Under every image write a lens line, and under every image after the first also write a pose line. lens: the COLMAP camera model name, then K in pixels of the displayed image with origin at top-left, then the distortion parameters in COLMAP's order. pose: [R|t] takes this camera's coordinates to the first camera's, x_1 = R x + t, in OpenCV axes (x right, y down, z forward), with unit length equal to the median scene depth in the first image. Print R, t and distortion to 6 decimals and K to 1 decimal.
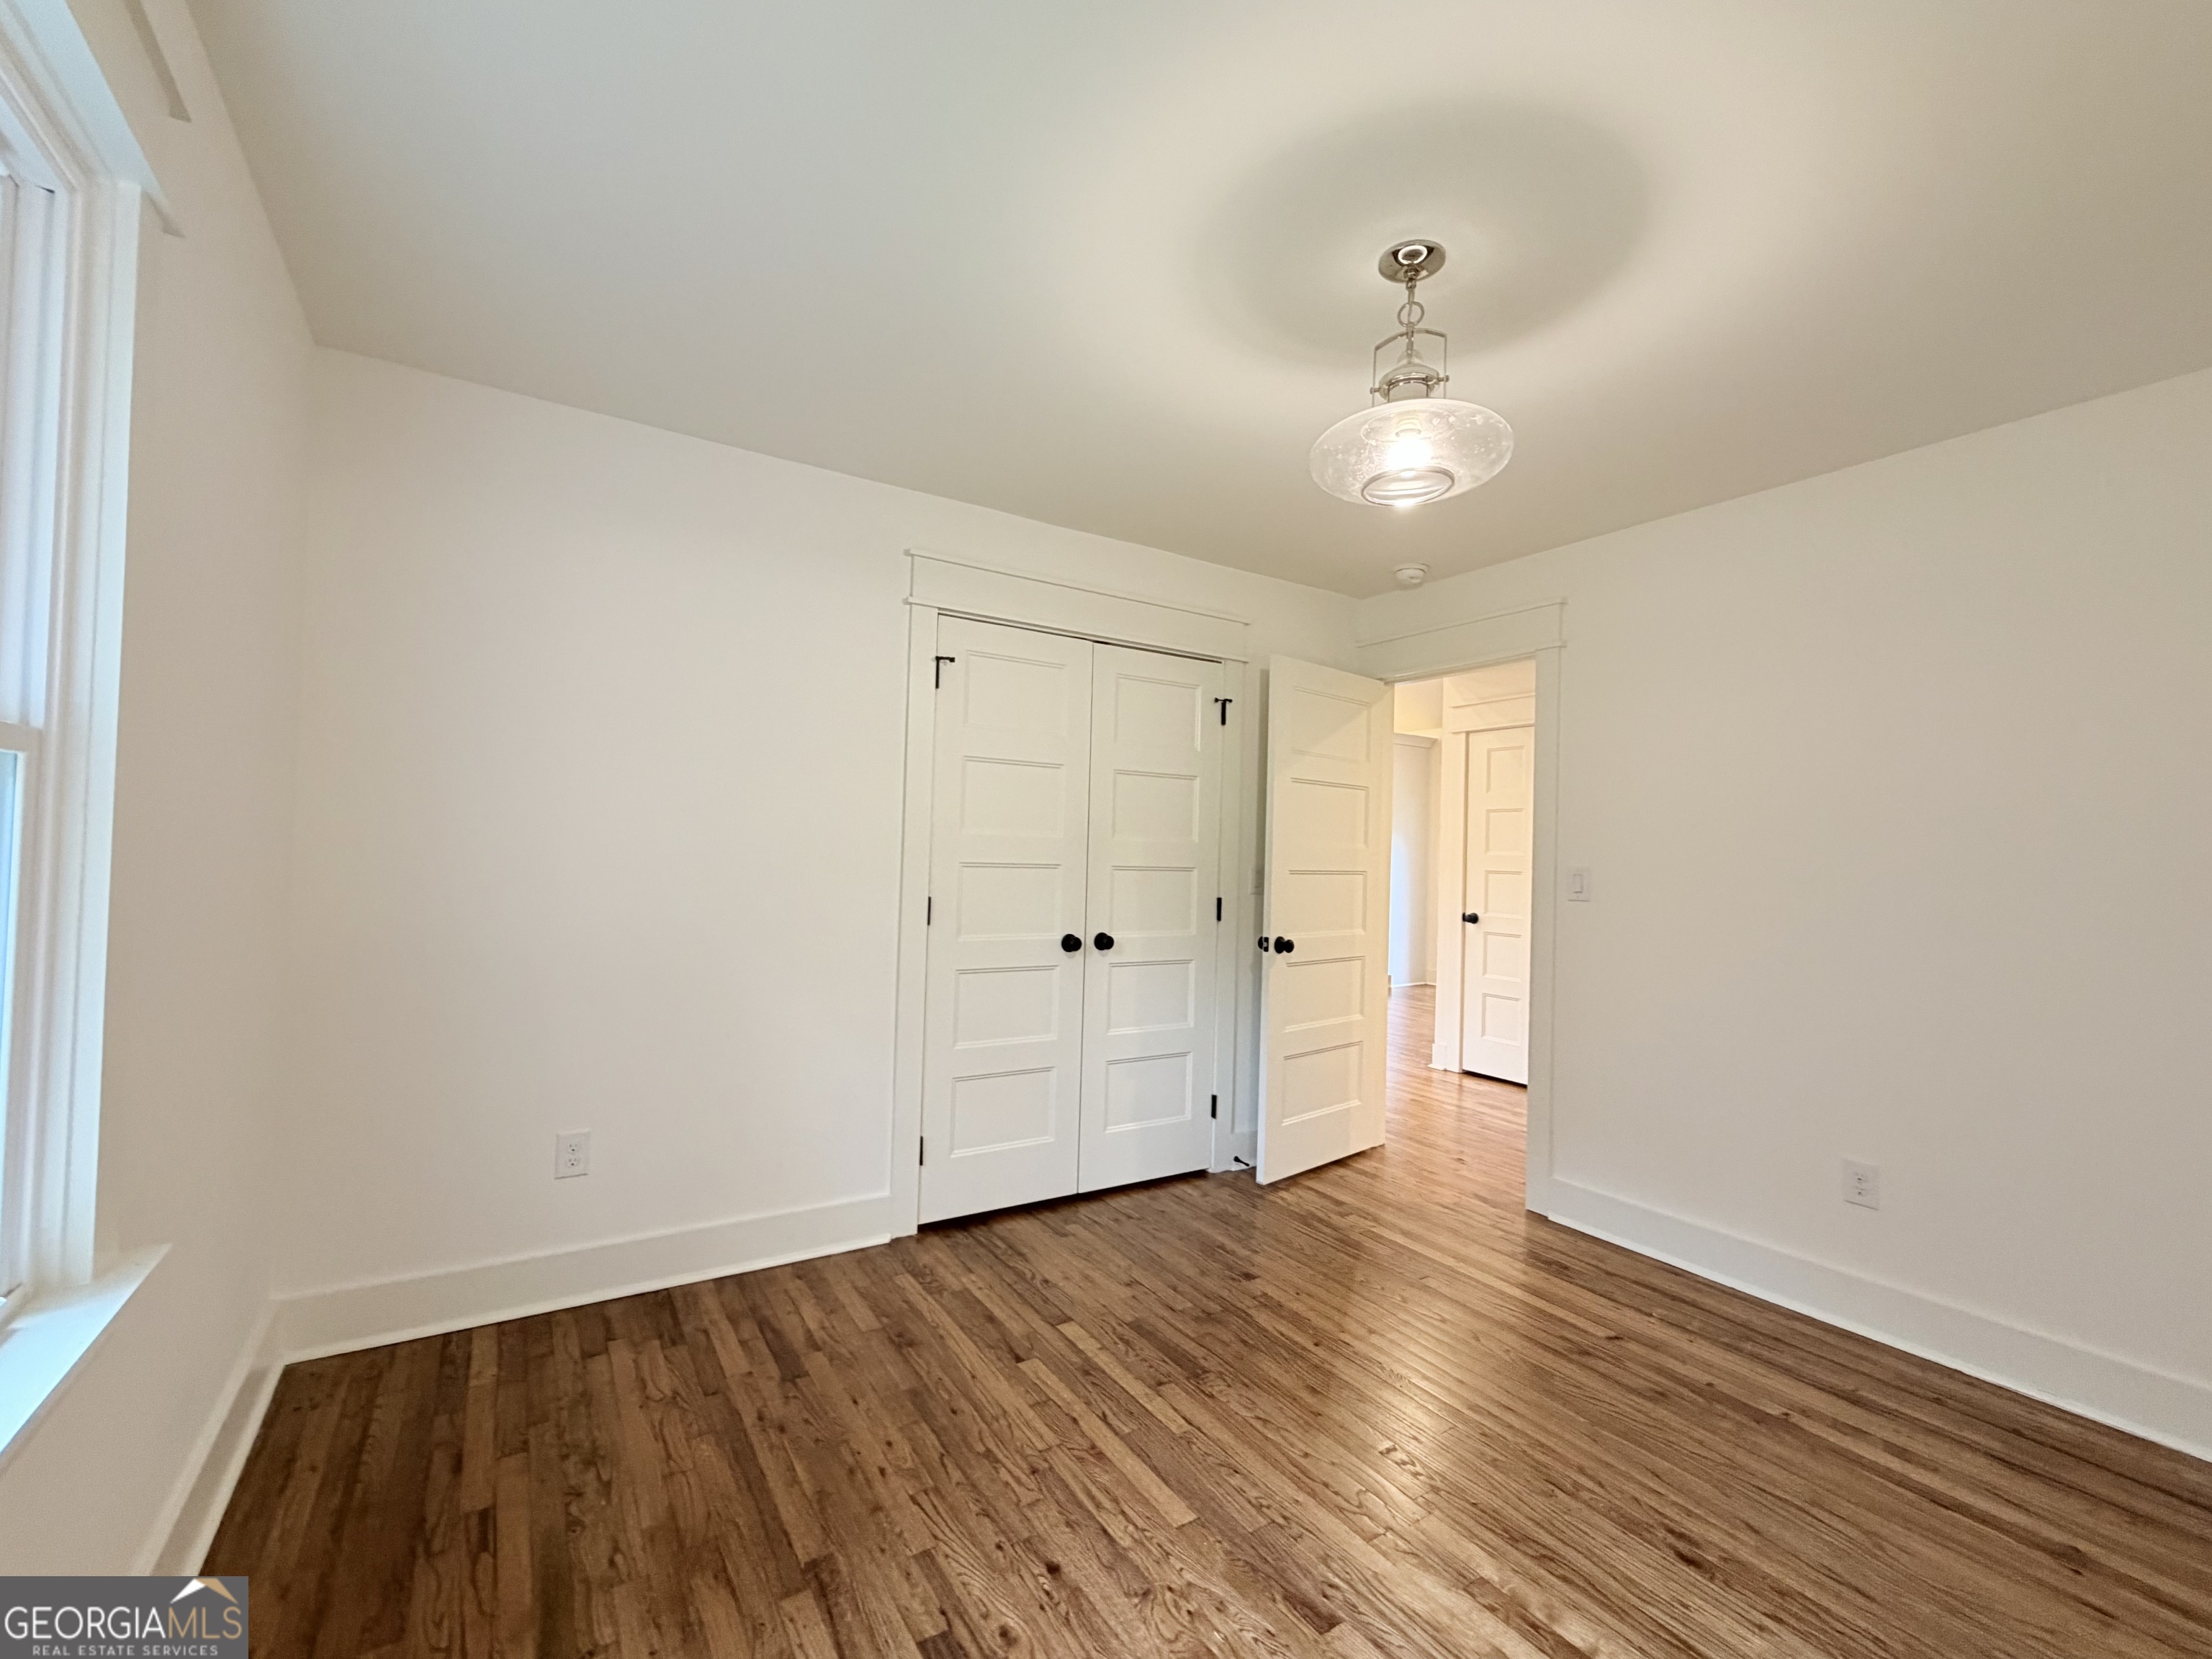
lens RADIAL K [[912.3, 0, 1106.0], [0, 912.3, 829.5], [0, 0, 1]] dist [0.000426, -0.000499]
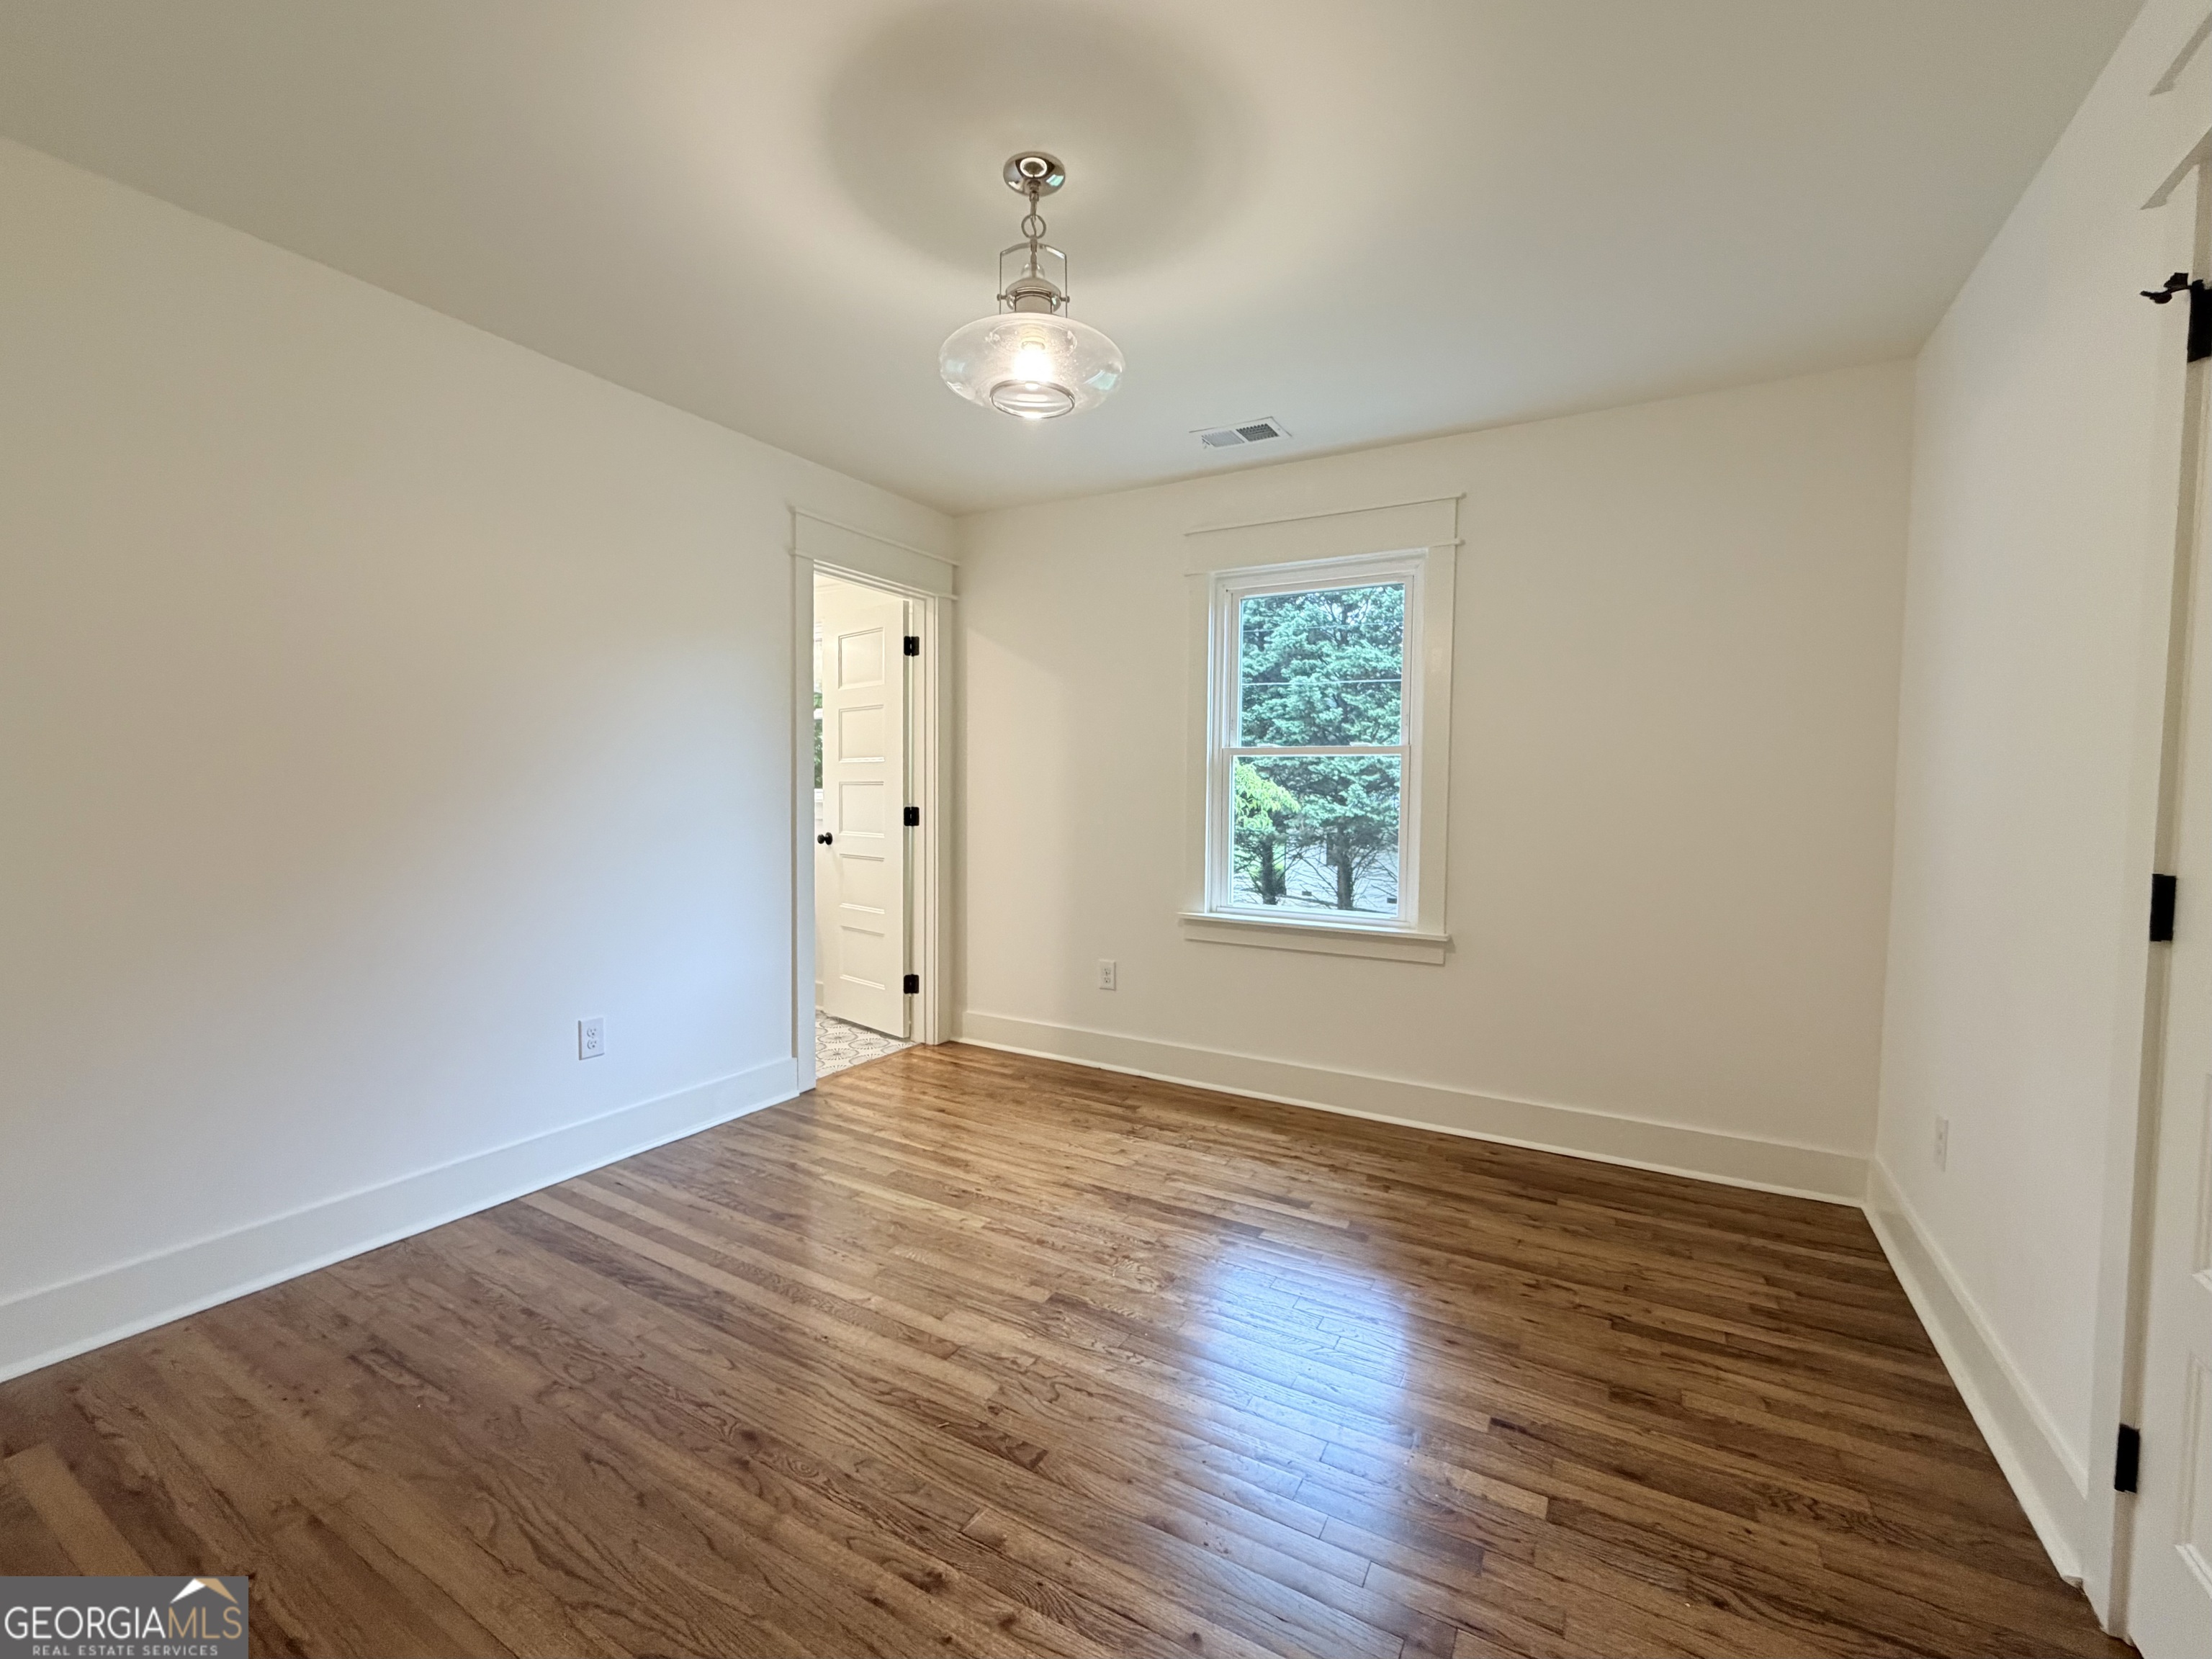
lens RADIAL K [[912.3, 0, 1106.0], [0, 912.3, 829.5], [0, 0, 1]] dist [0.000426, -0.000499]
pose [[-0.878937, -0.017349, -0.476622, 0.676530], [-0.025485, 0.999619, 0.010610, 0.096200], [0.476256, 0.021472, -0.879044, 1.787553]]
